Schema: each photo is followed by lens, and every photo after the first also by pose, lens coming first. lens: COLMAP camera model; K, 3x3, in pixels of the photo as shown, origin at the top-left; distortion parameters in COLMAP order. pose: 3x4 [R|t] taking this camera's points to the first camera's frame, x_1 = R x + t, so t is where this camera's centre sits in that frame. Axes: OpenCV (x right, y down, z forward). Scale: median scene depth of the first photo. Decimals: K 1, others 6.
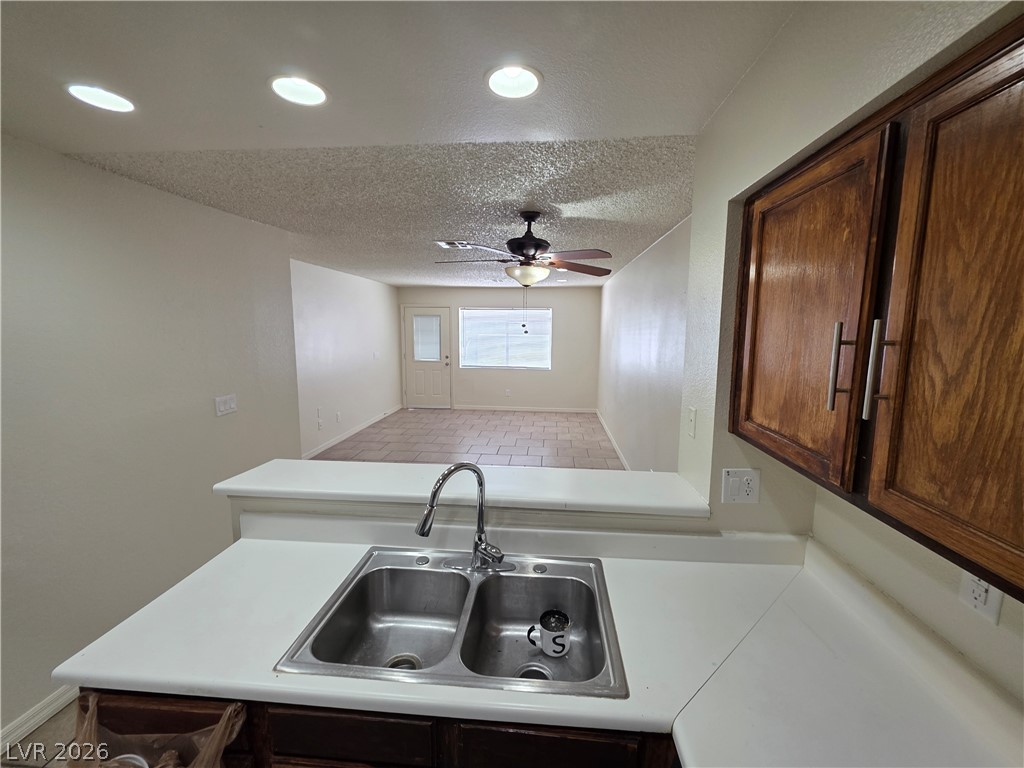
lens RADIAL K [[414.4, 0, 514.1], [0, 414.4, 381.1], [0, 0, 1]] dist [0.000843, -0.000001]
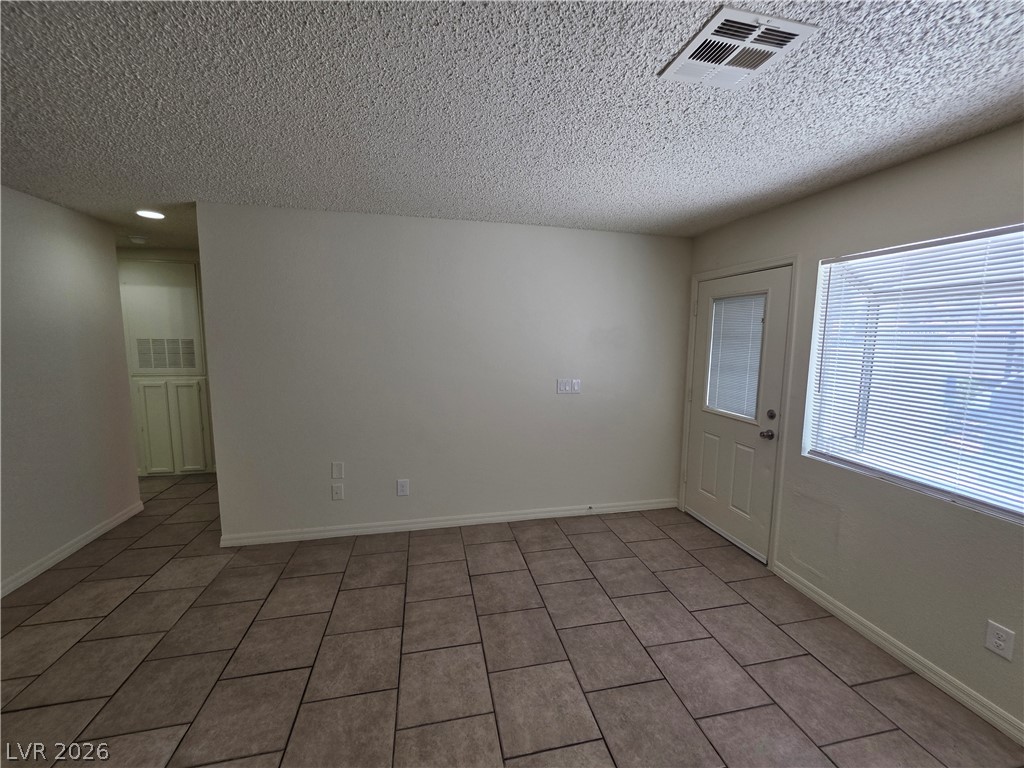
lens RADIAL K [[412.6, 0, 515.1], [0, 412.6, 383.8], [0, 0, 1]] dist [0.001521, 0.000655]
pose [[0.298758, 0.109606, -0.948014, 0.285739], [-0.134620, 0.988290, 0.071839, -0.240532], [0.944786, 0.106159, 0.310015, 2.122266]]
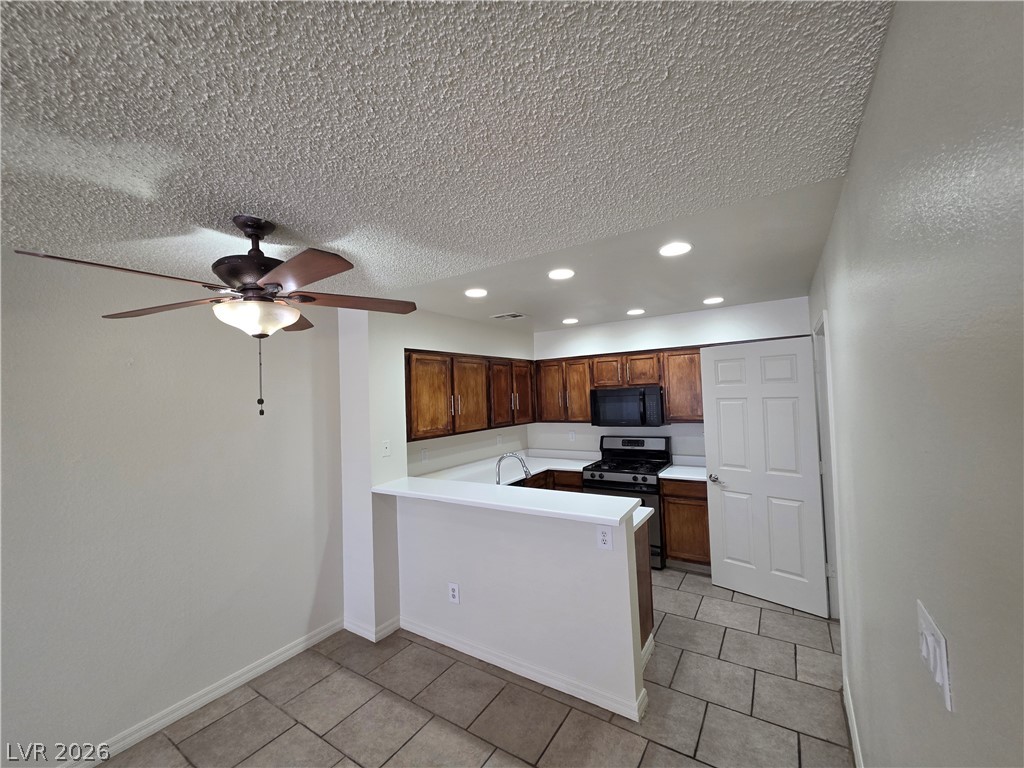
lens RADIAL K [[410.2, 0, 517.9], [0, 410.2, 381.5], [0, 0, 1]] dist [0.002858, -0.000351]
pose [[-0.885531, 0.043844, 0.462507, -0.591043], [0.094145, 0.991817, 0.086232, -0.186709], [-0.454941, 0.119904, -0.882412, 1.404436]]
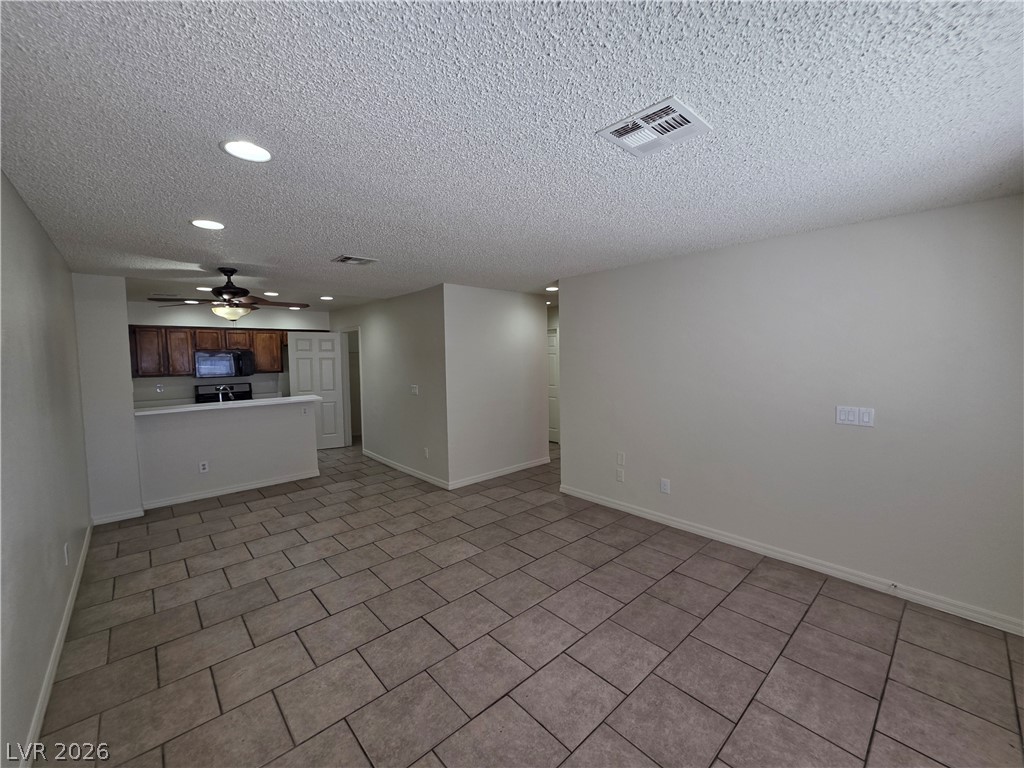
lens RADIAL K [[415.2, 0, 521.7], [0, 415.2, 381.3], [0, 0, 1]] dist [0.001437, -0.000097]
pose [[-0.669976, 0.052045, -0.740556, 0.436868], [-0.088108, 0.984915, 0.148929, -0.330168], [0.737135, 0.165028, -0.655284, 2.733470]]
